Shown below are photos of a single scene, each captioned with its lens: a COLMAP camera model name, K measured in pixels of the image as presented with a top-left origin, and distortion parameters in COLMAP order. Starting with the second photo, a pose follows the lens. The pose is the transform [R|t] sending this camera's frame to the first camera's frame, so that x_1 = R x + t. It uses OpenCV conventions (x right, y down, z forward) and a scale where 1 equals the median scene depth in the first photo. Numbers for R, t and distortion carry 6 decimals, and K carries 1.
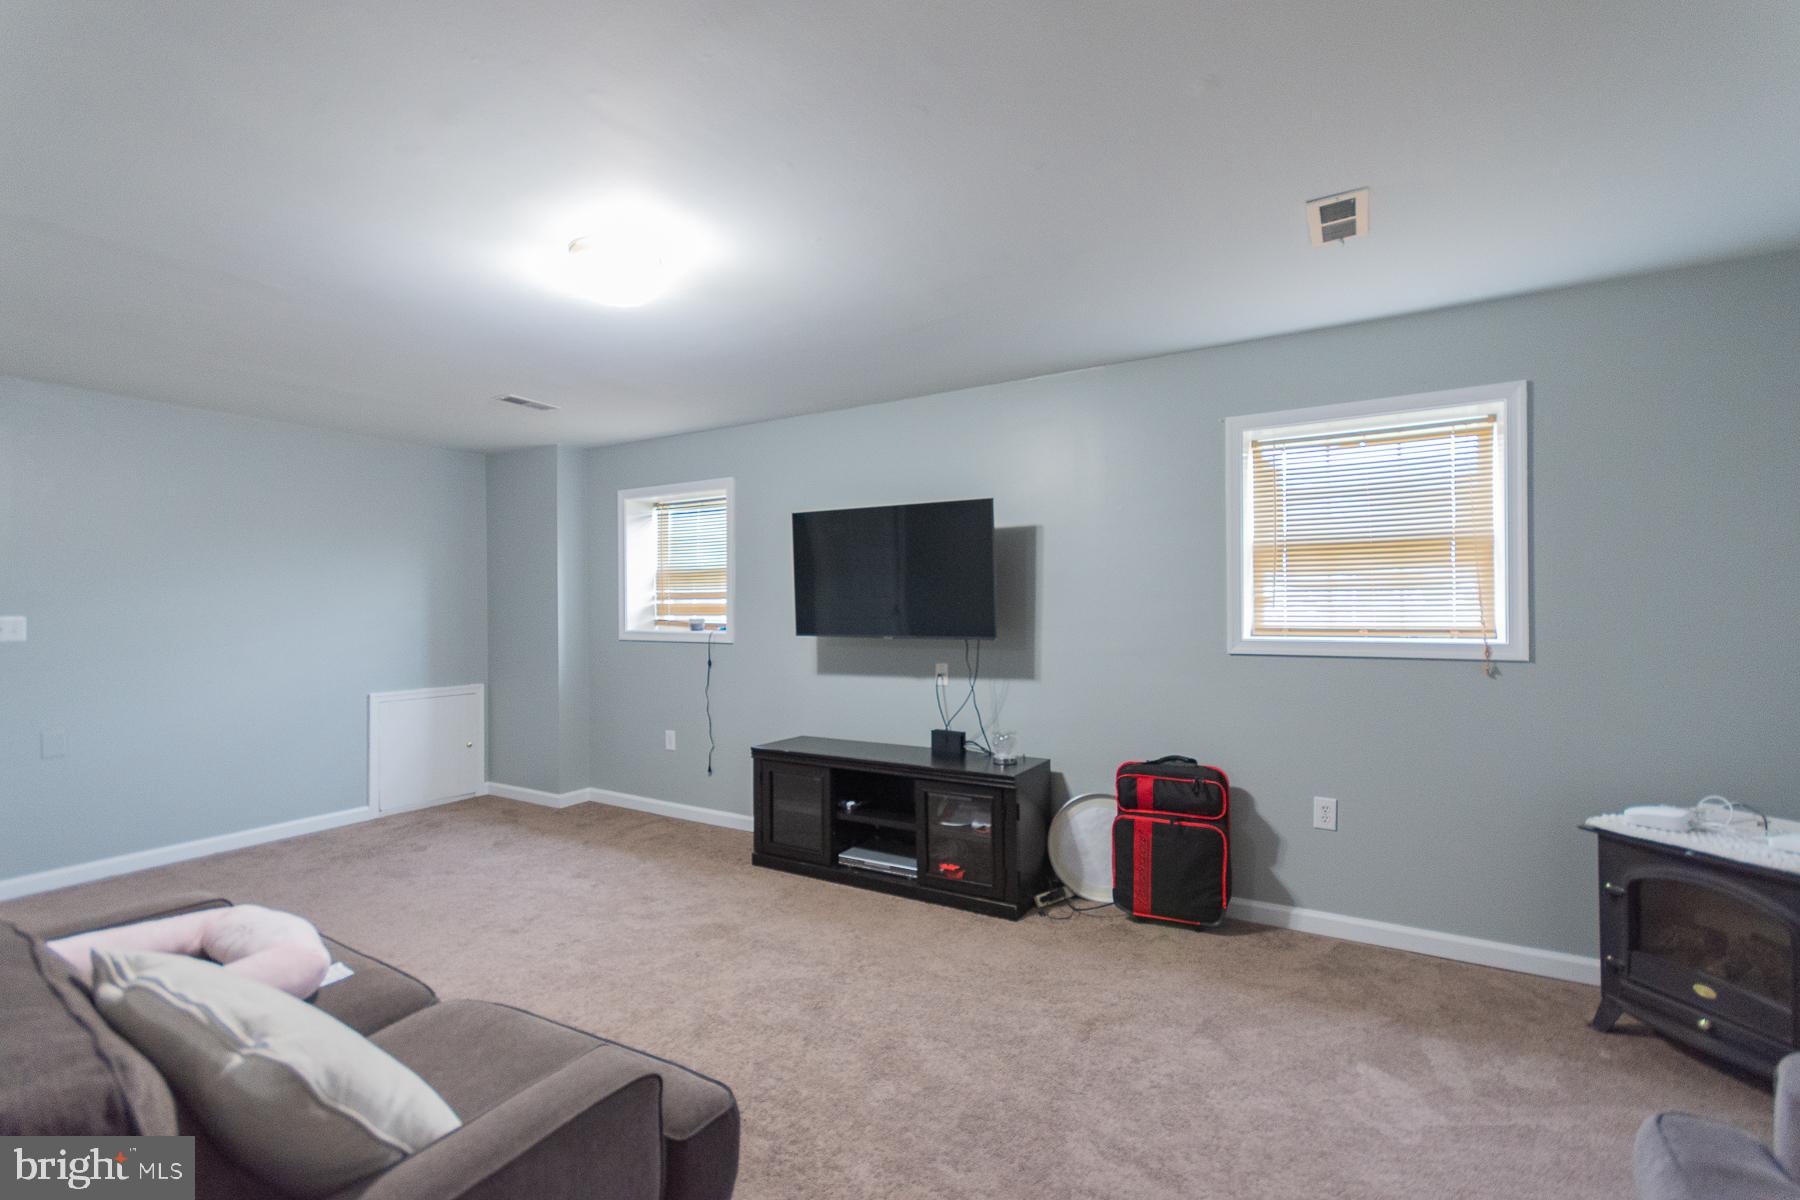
lens RADIAL K [[805.4, 0, 898.2], [0, 805.4, 602.1], [0, 0, 1]] dist [0.005244, 0.000312]
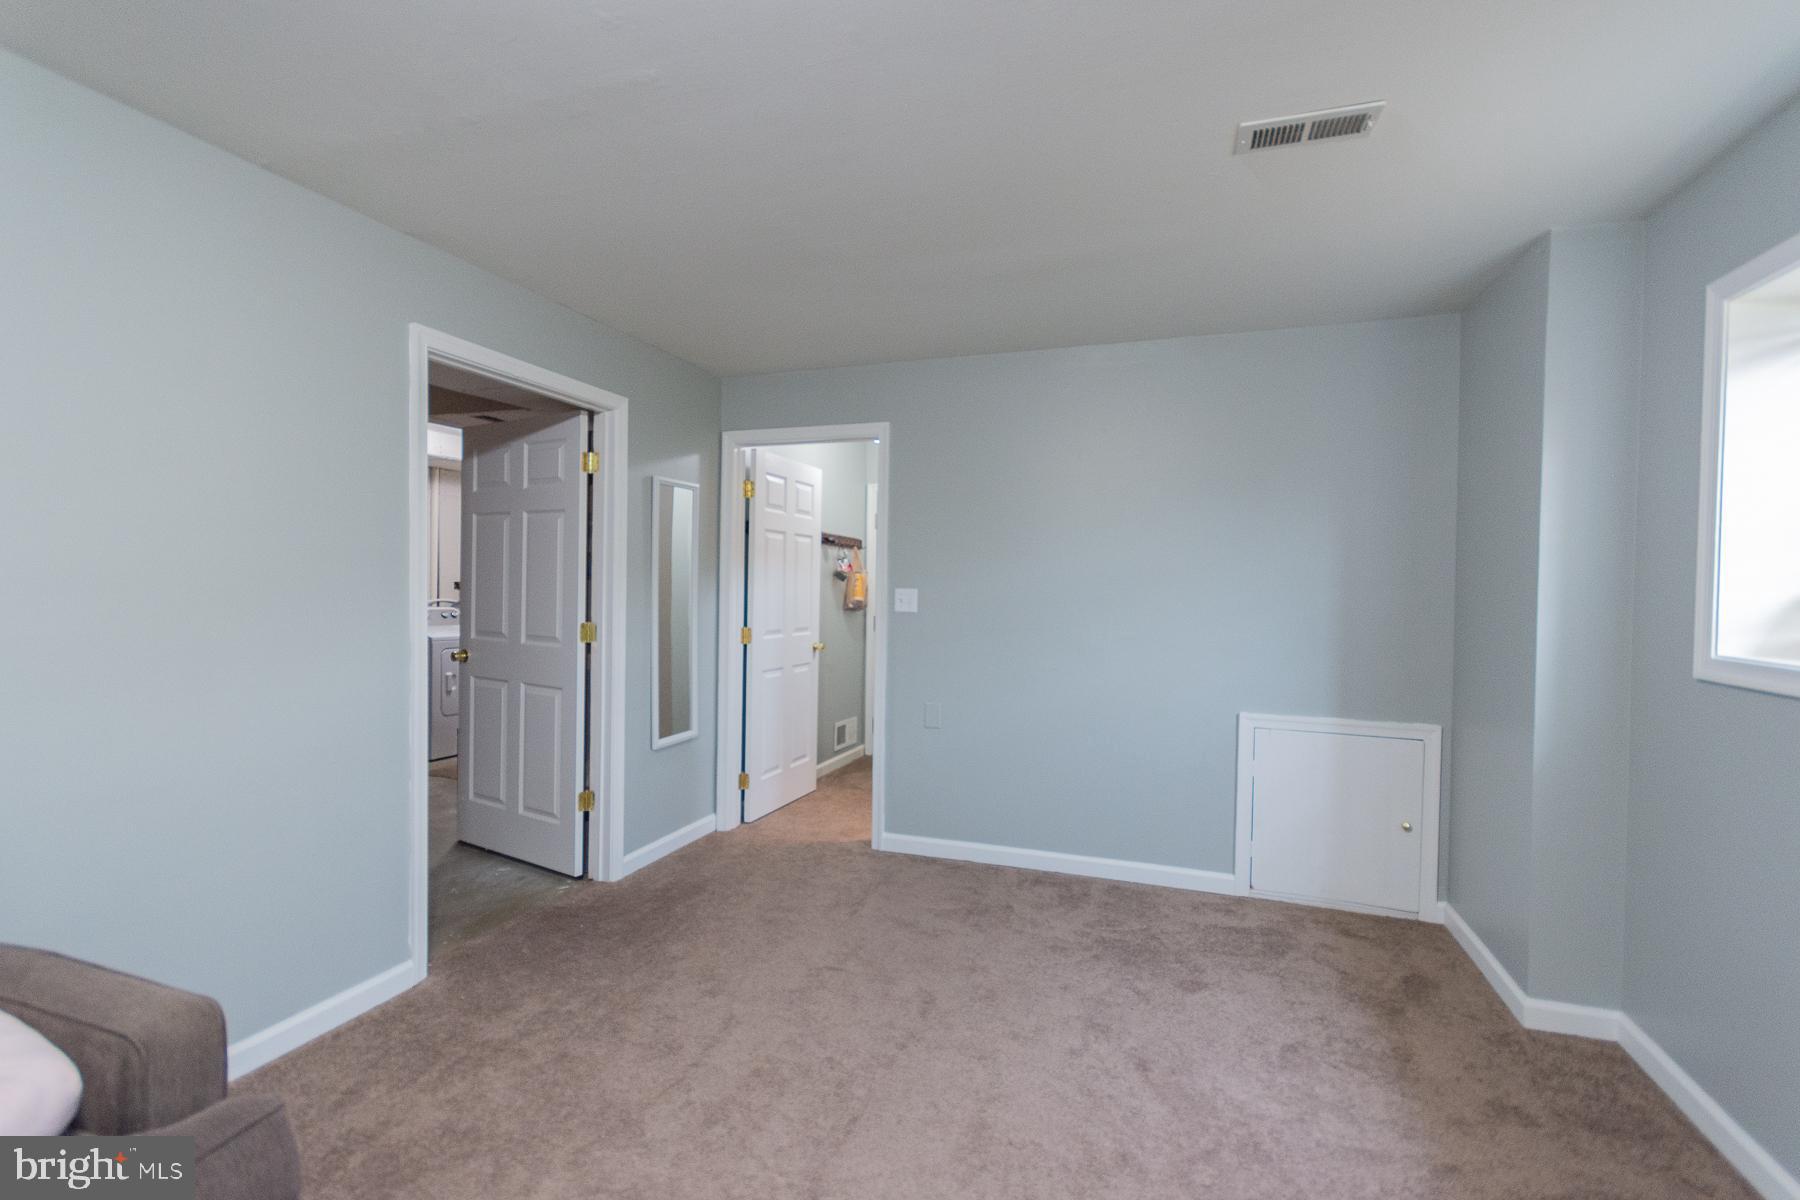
lens RADIAL K [[805.4, 0, 898.2], [0, 805.4, 602.1], [0, 0, 1]] dist [0.005244, 0.000312]
pose [[0.206019, 0.032134, -0.978020, -0.058138], [-0.012414, 0.999466, 0.030223, 0.003917], [0.978469, 0.005914, 0.206308, 0.665289]]
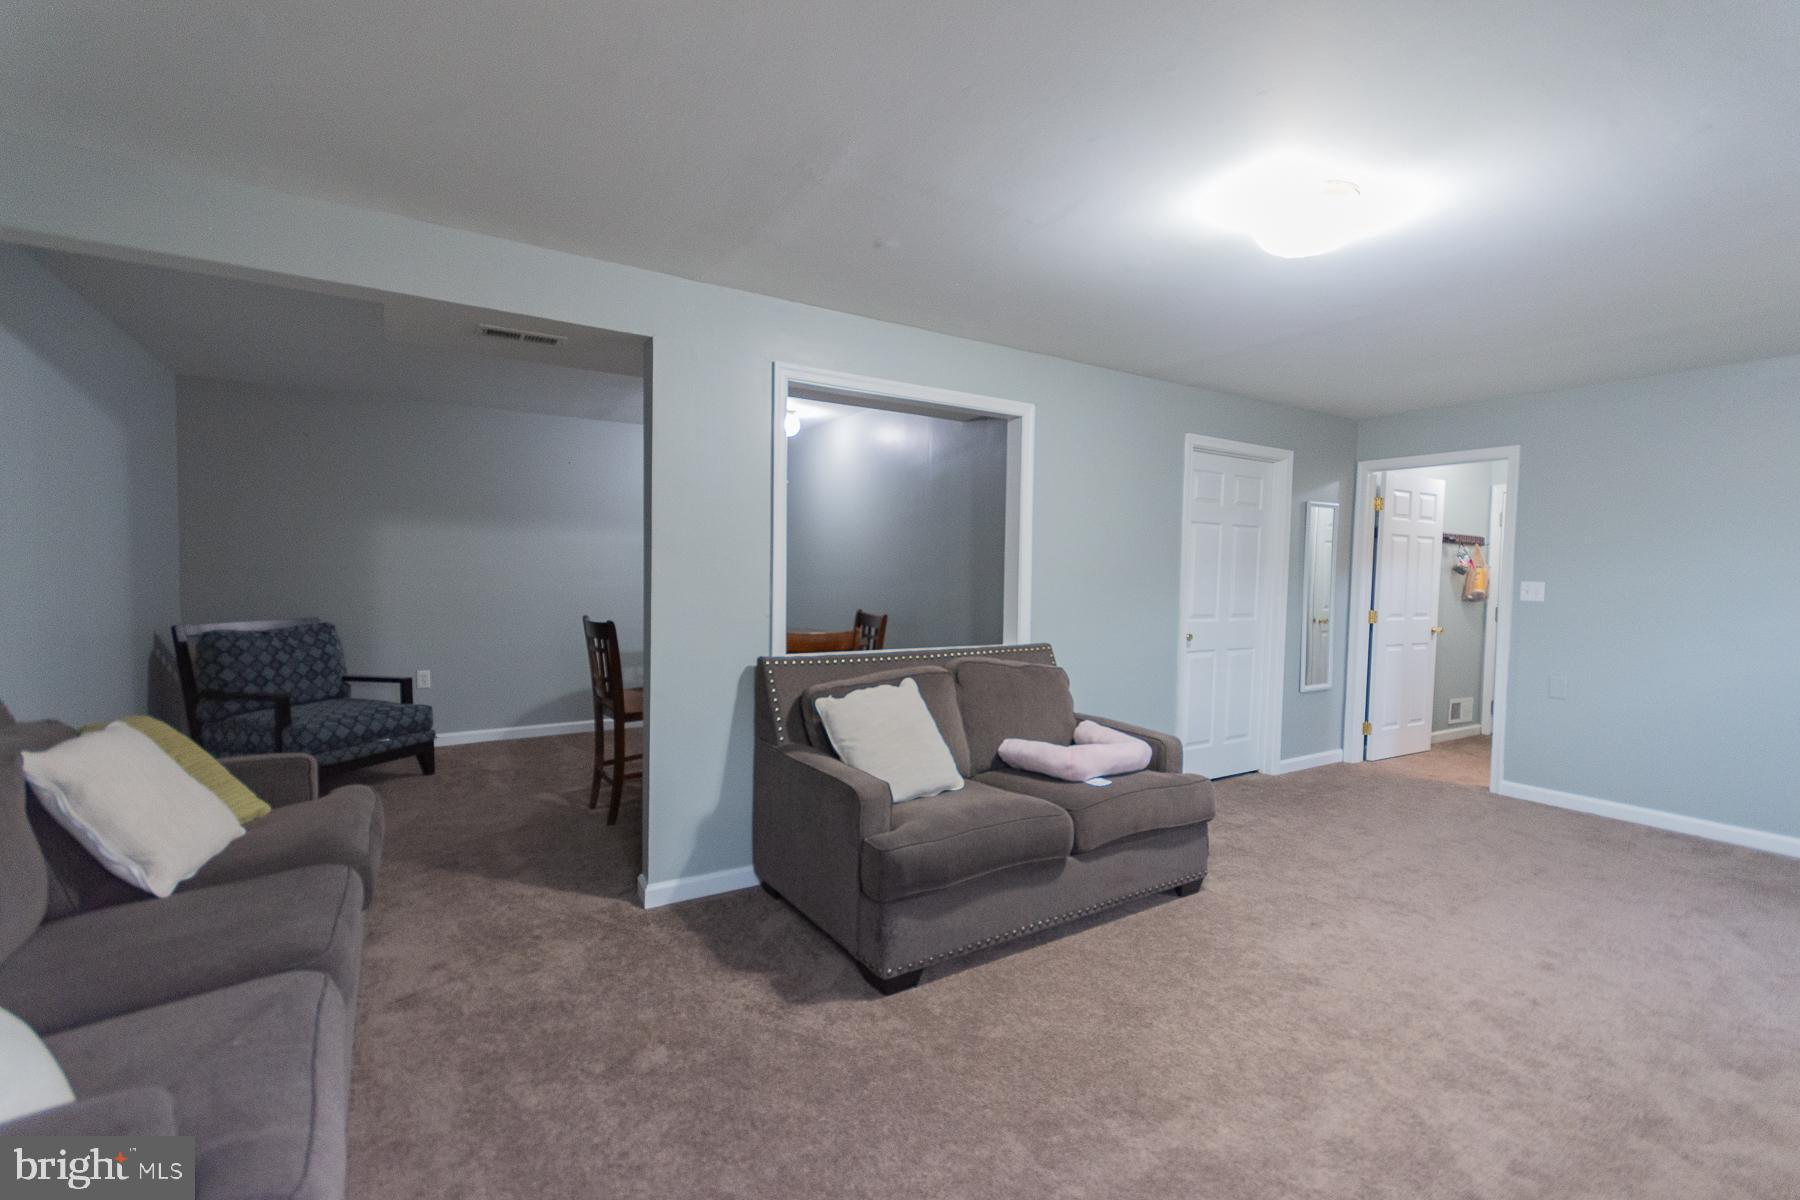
lens RADIAL K [[785.1, 0, 900.0], [0, 785.1, 600.0], [0, 0, 1]] dist [0.009267, -0.000841]
pose [[-0.447726, 0.038609, -0.893337, 0.406779], [-0.011297, 0.998743, 0.048826, -0.002492], [0.894100, 0.031953, -0.446727, 0.571065]]
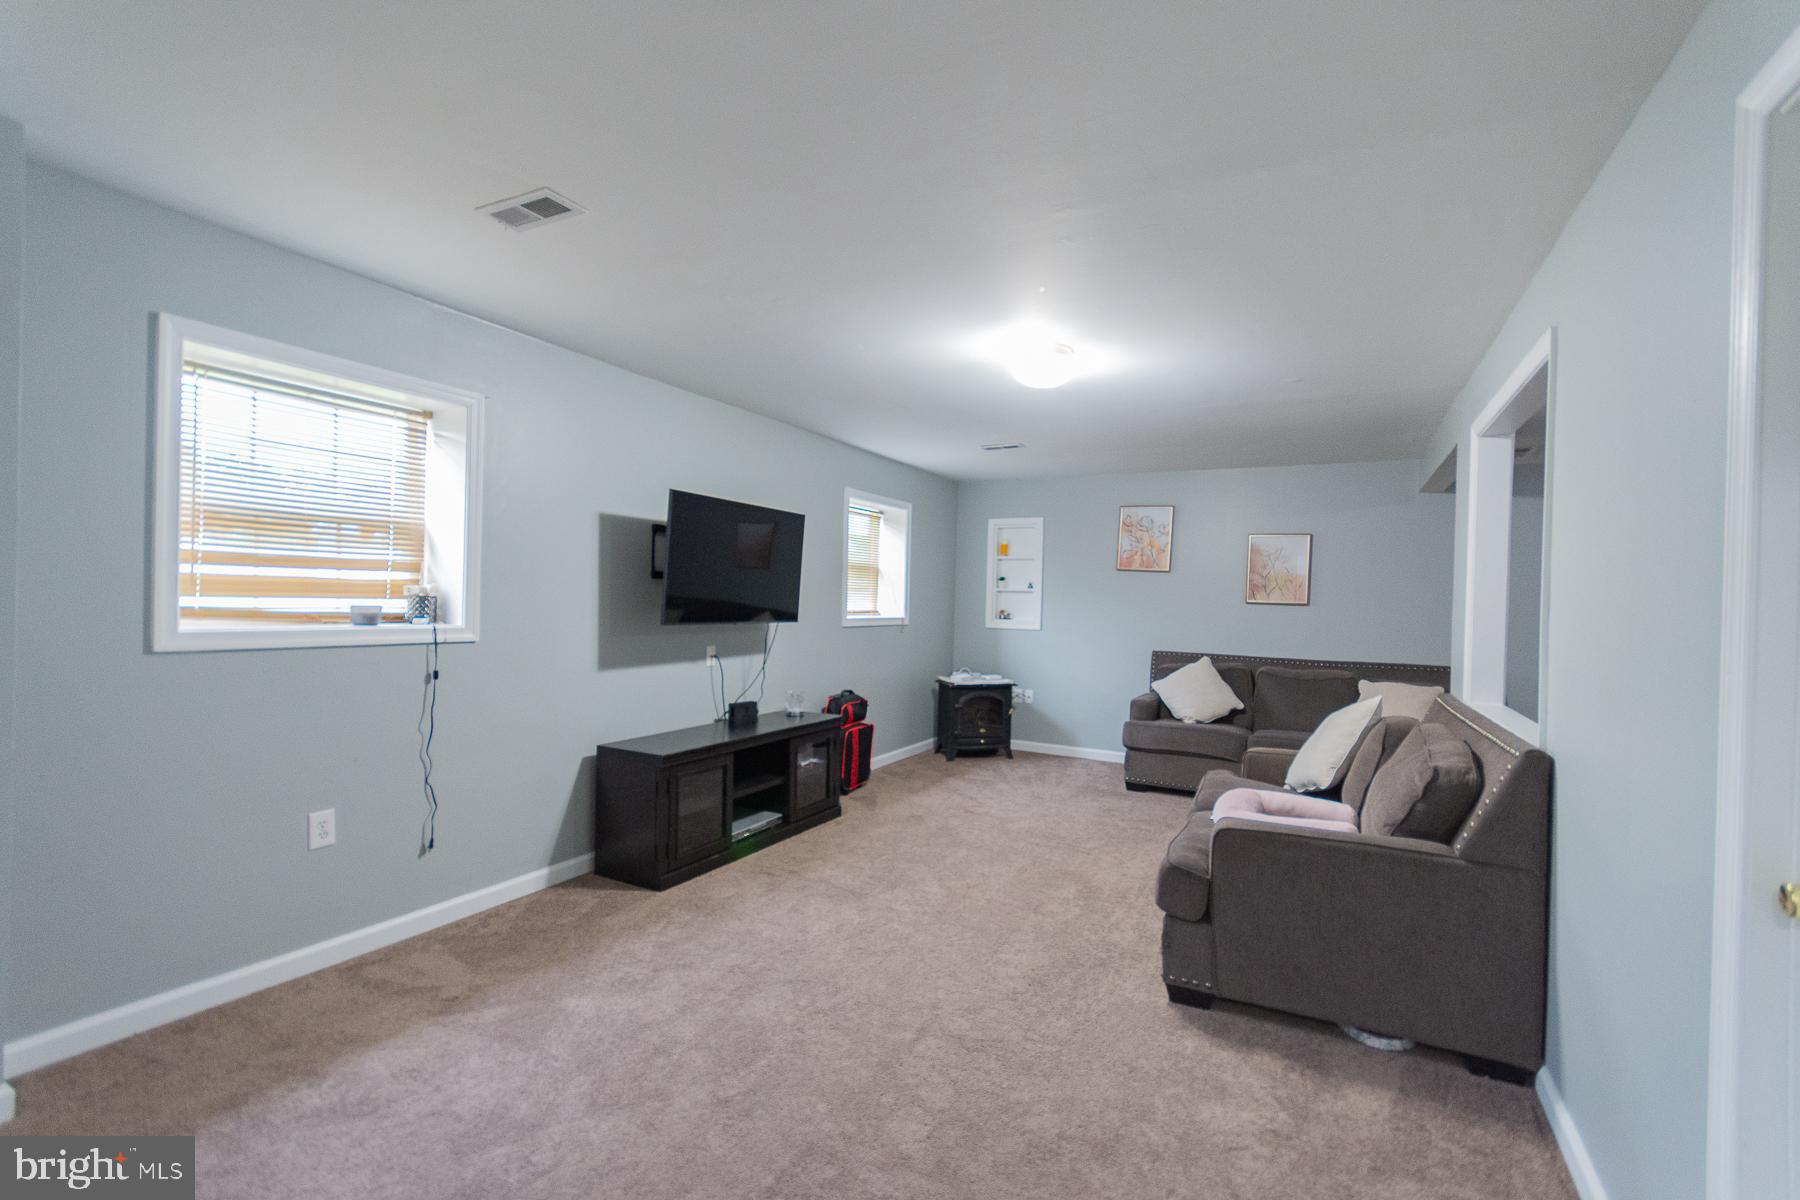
lens RADIAL K [[790.3, 0, 900.1], [0, 790.3, 601.6], [0, 0, 1]] dist [0.003738, -0.001023]
pose [[-0.050622, 0.000929, 0.998717, -0.972750], [-0.029455, 0.999563, -0.002423, 0.009060], [-0.998283, -0.029540, -0.050573, 0.744828]]
